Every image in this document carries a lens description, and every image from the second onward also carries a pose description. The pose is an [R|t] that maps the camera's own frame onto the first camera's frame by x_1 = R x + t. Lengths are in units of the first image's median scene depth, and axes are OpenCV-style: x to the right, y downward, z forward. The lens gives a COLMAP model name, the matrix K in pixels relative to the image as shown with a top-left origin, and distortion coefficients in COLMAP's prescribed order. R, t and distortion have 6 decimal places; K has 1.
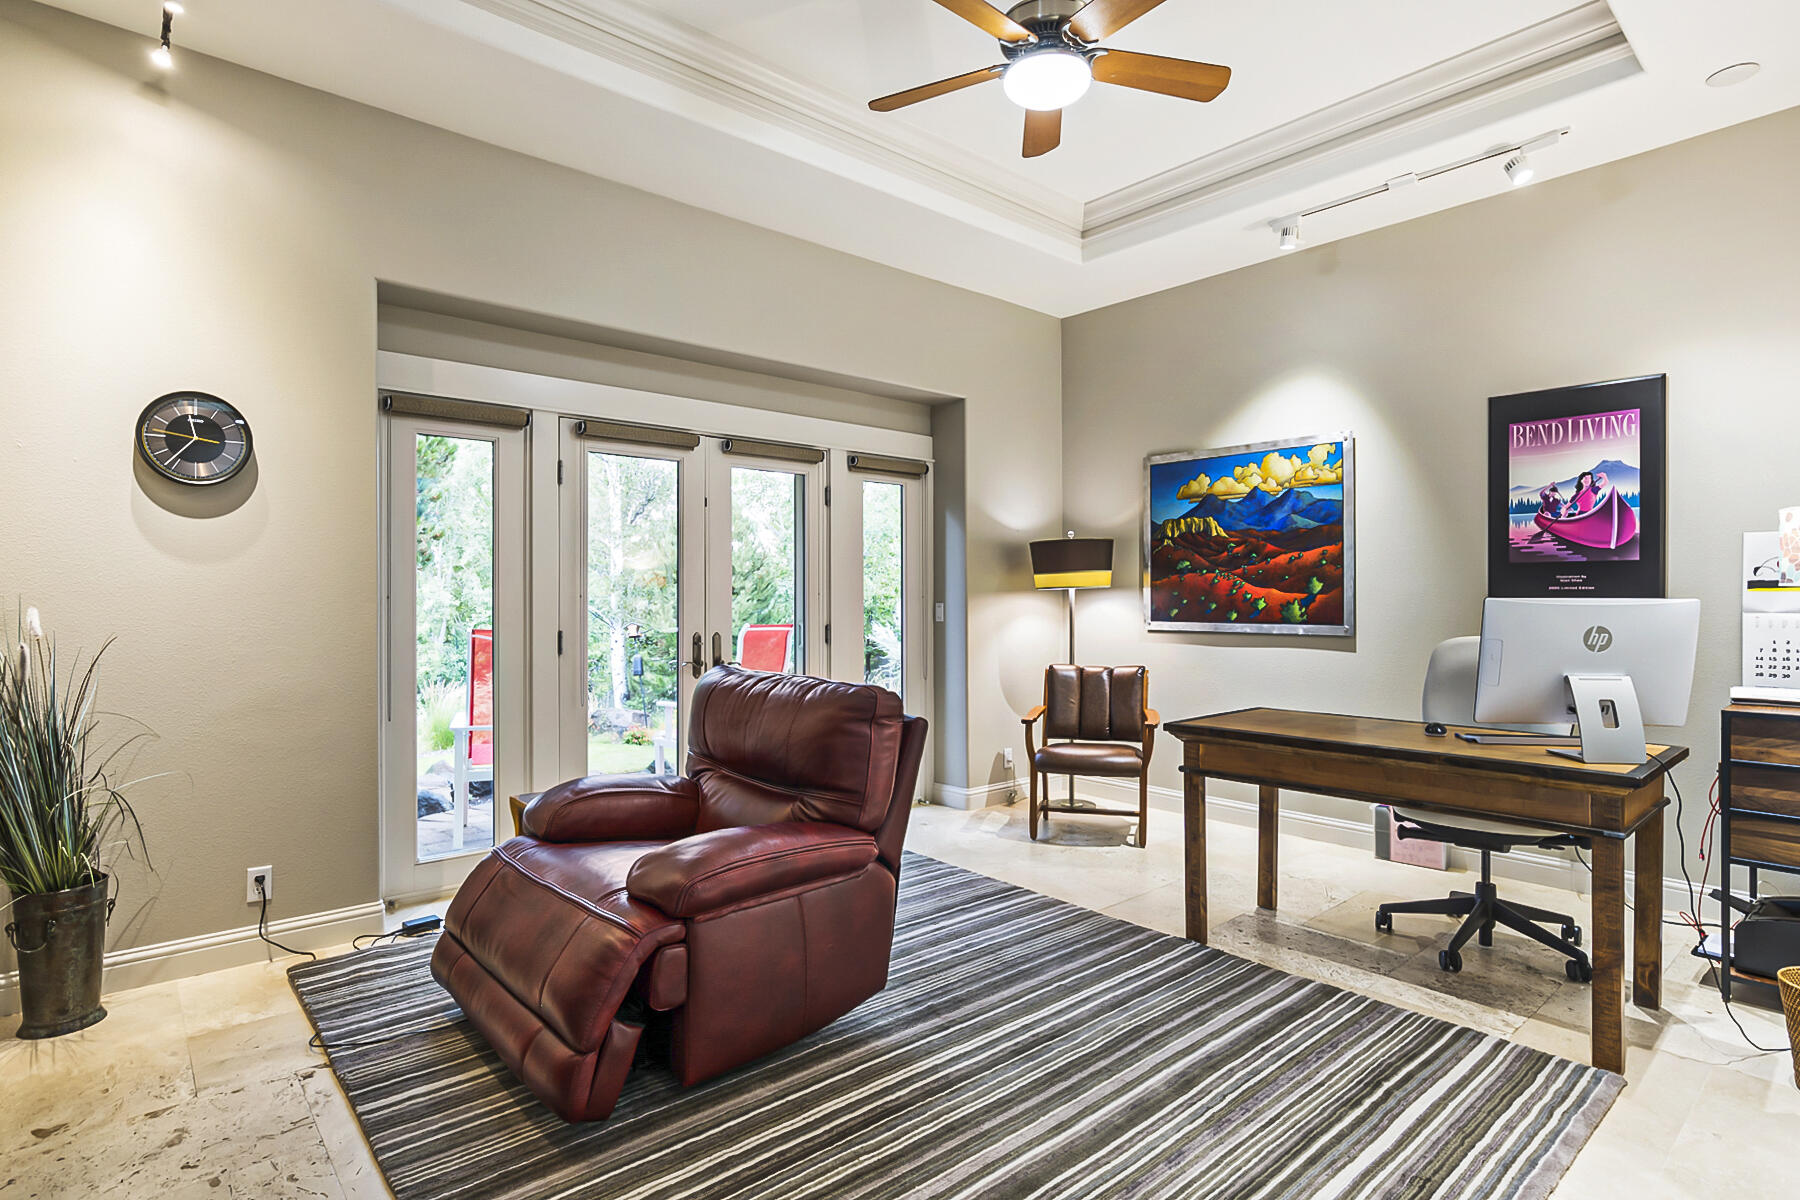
lens RADIAL K [[915.3, 0, 899.2], [0, 915.3, 593.2], [0, 0, 1]] dist [-0.015783, 0.007924]
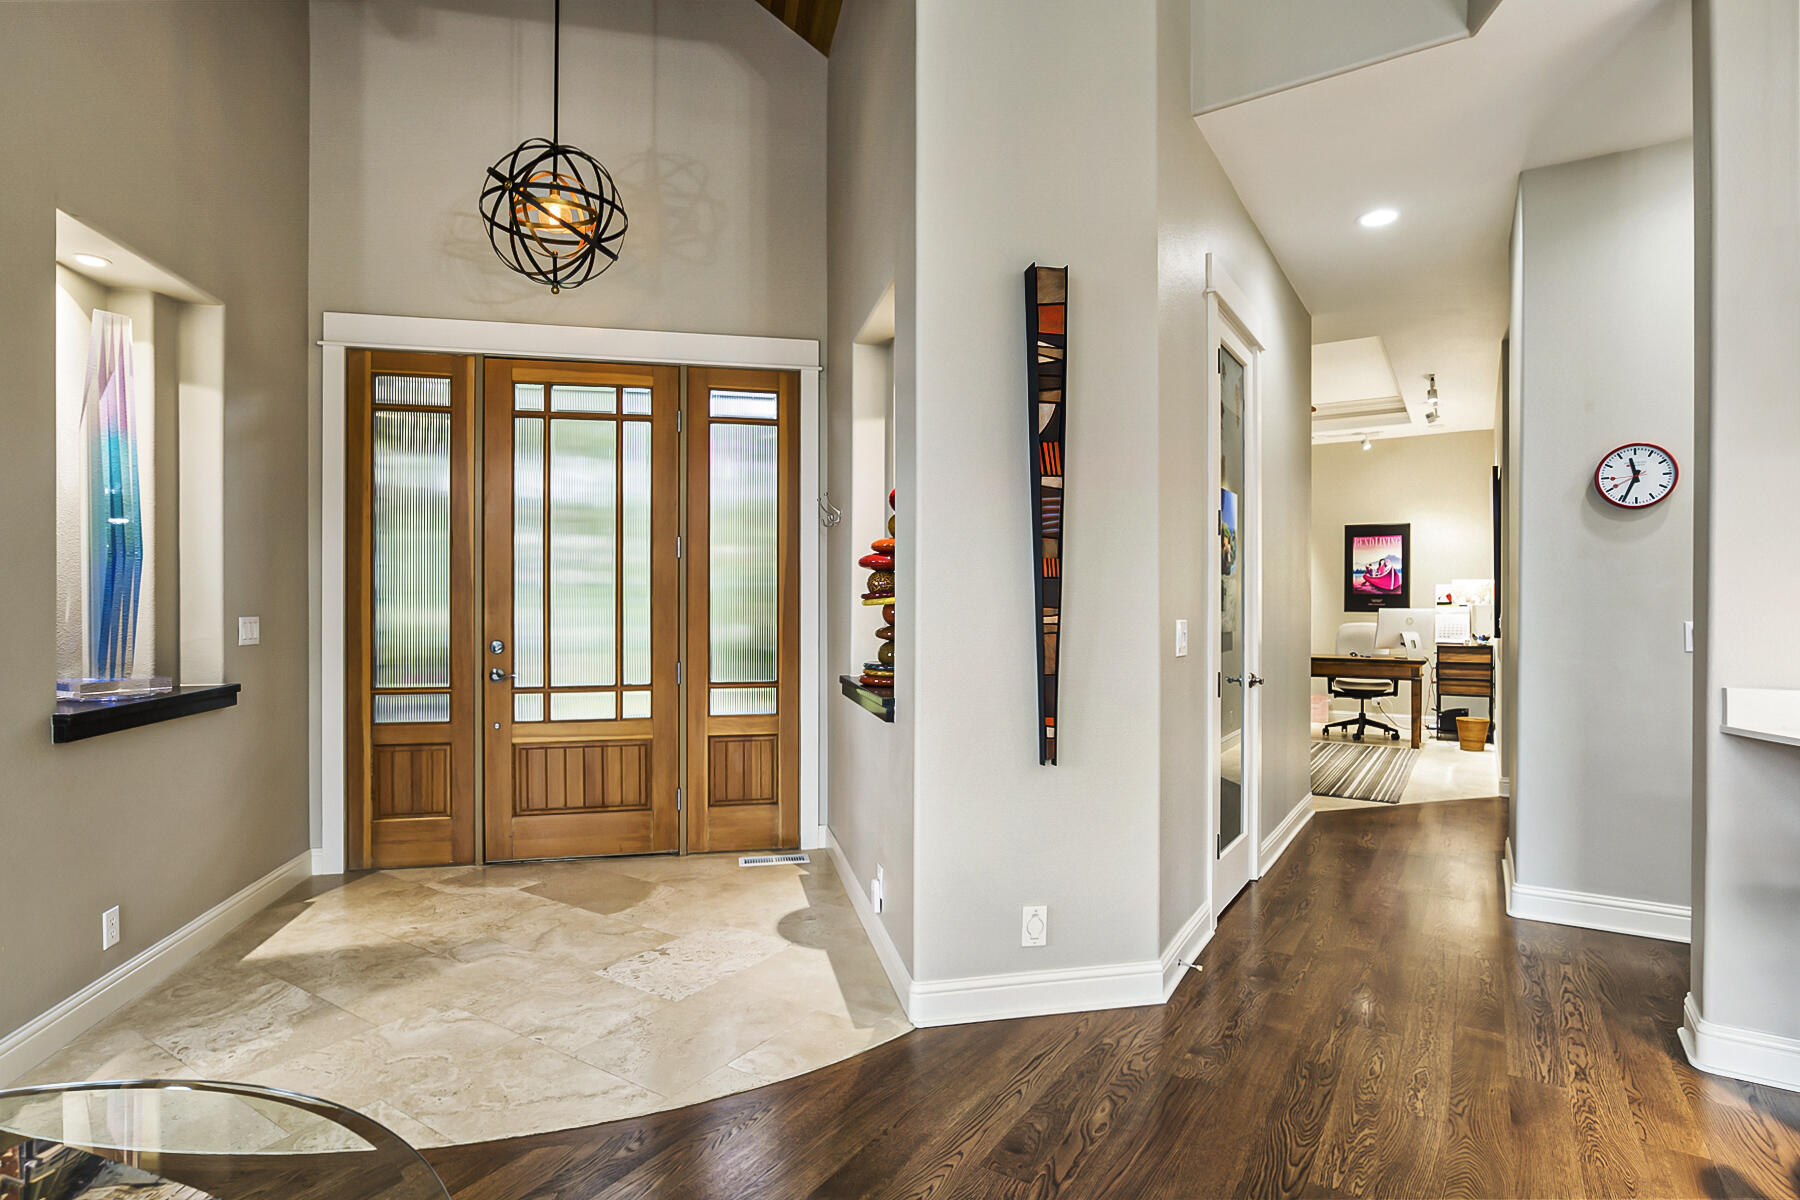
lens RADIAL K [[915.3, 0, 894.5], [0, 915.3, 603.8], [0, 0, 1]] dist [-0.015783, 0.007924]
pose [[0.961423, 0.001759, 0.275068, -1.284757], [-0.002436, 0.999995, 0.002118, -0.010371], [-0.275063, -0.002707, 0.961422, -1.097336]]
